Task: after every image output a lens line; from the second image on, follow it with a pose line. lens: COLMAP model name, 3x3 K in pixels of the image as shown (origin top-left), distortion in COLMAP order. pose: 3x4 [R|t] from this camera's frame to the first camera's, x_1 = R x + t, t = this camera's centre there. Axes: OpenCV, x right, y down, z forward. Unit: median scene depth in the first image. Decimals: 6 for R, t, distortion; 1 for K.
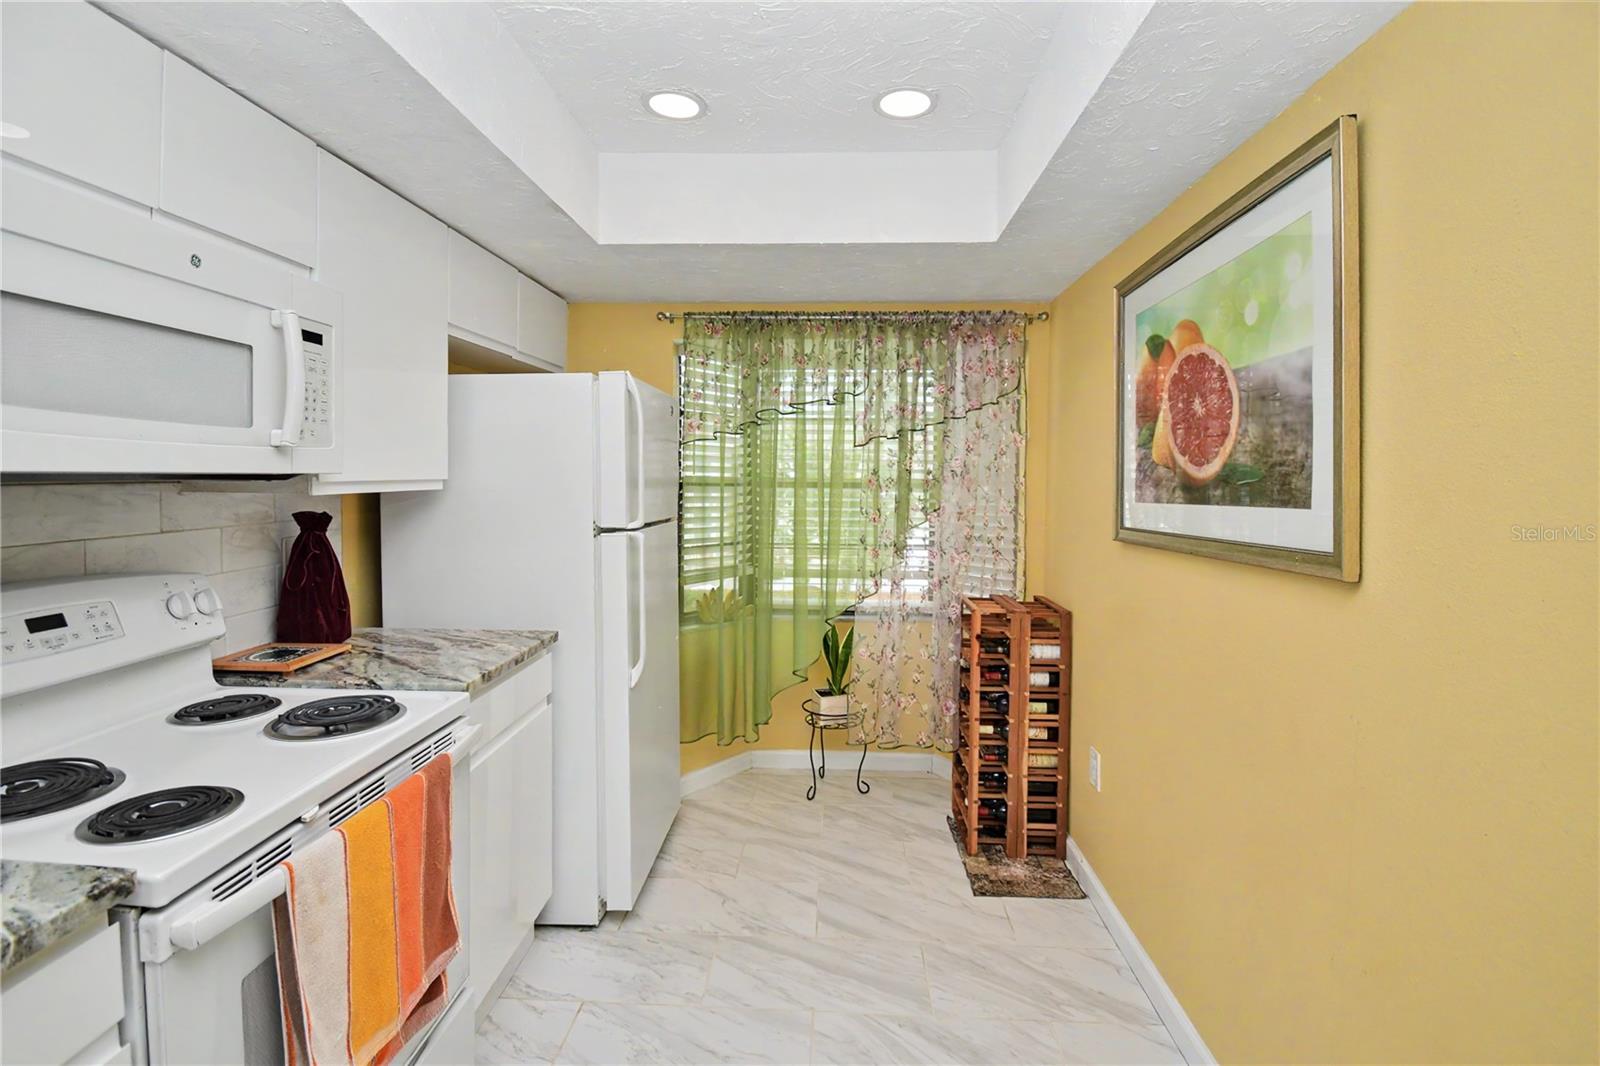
lens RADIAL K [[720.4, 0, 809.2], [0, 720.4, 494.5], [0, 0, 1]] dist [-0.003907, -0.012462]
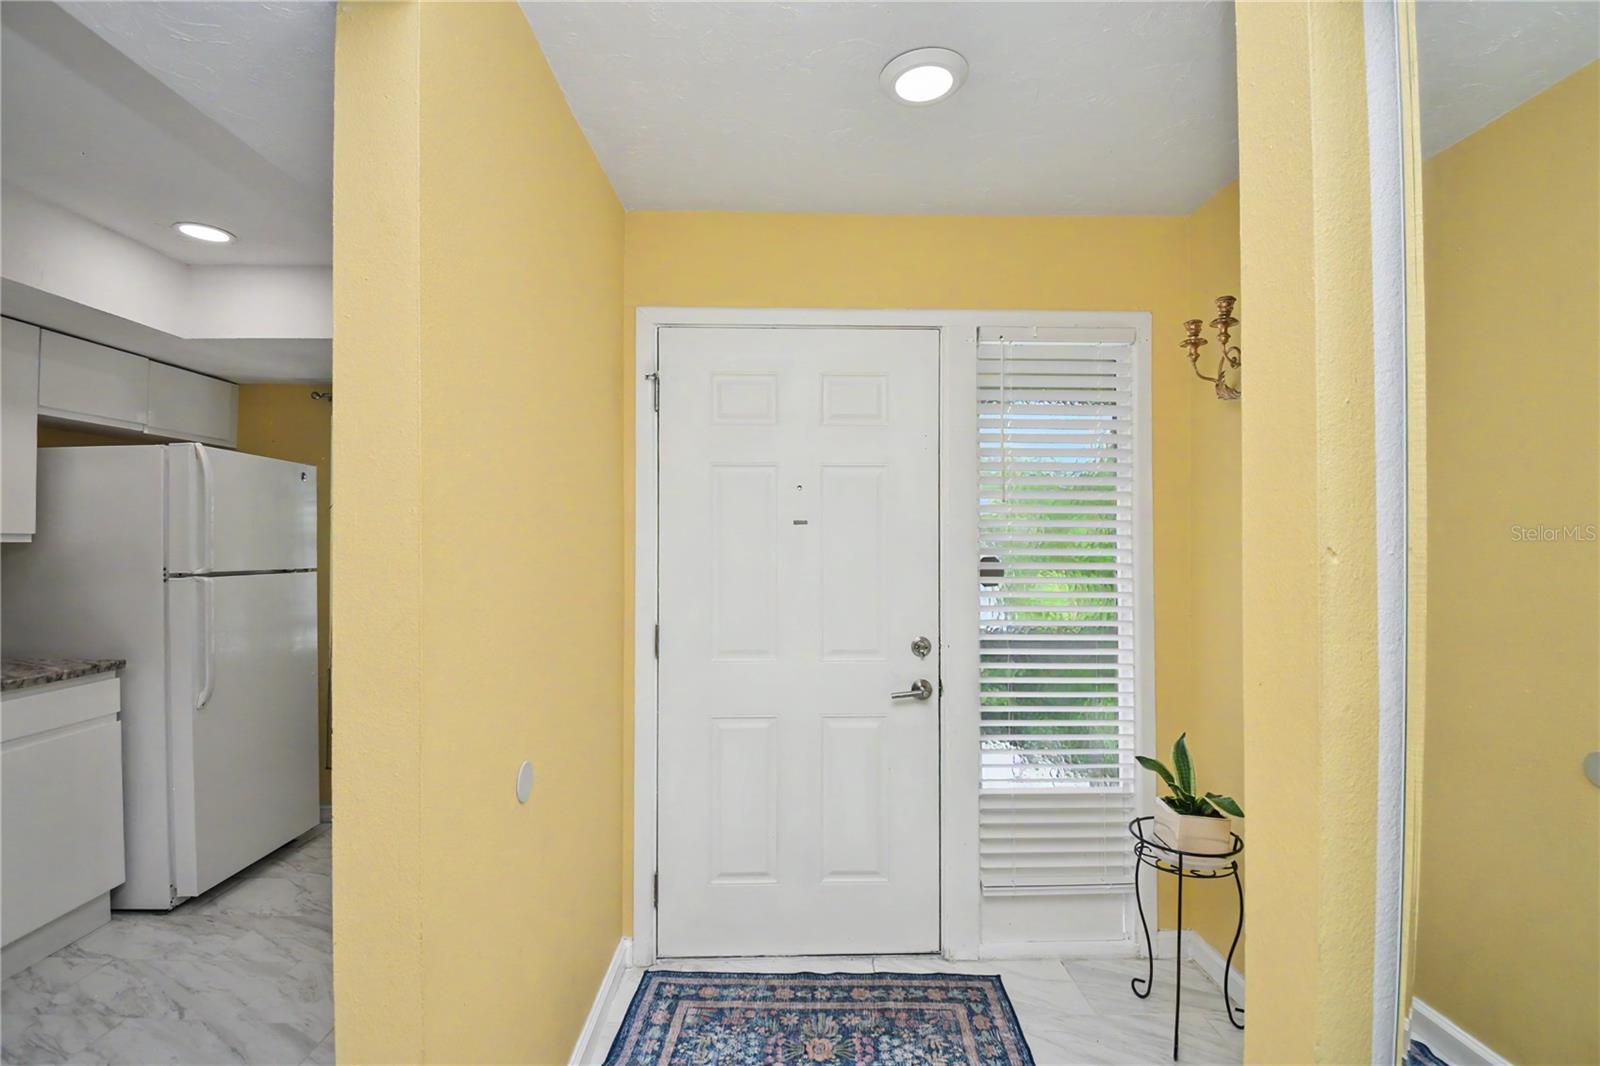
lens RADIAL K [[720.4, 0, 796.8], [0, 720.4, 538.8], [0, 0, 1]] dist [-0.003907, -0.012462]
pose [[0.997784, -0.013150, 0.065229, 0.496837], [0.015206, 0.999400, -0.031133, 0.030731], [-0.064781, 0.032056, 0.997385, -0.184658]]
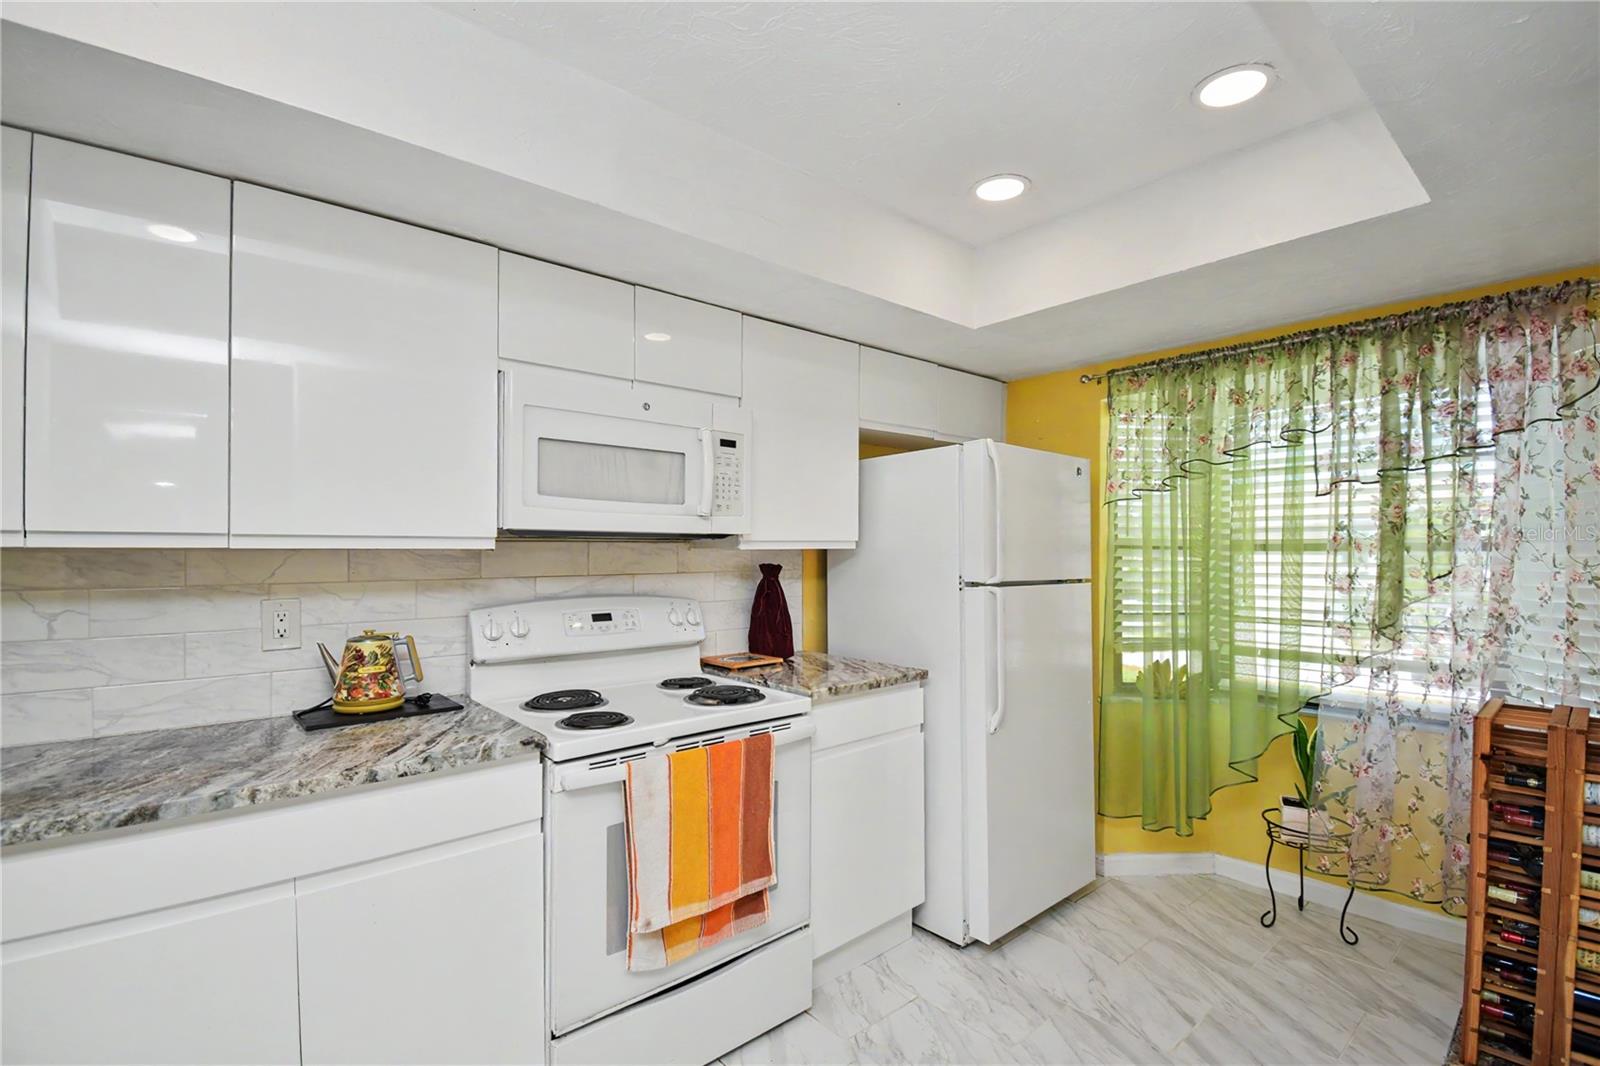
lens RADIAL K [[720.4, 0, 802.8], [0, 720.4, 540.0], [0, 0, 1]] dist [-0.003907, -0.012462]
pose [[0.688213, -0.020090, -0.725231, 0.254930], [-0.011415, 0.999193, -0.038511, 0.020289], [0.725419, 0.034782, 0.687428, 0.039395]]
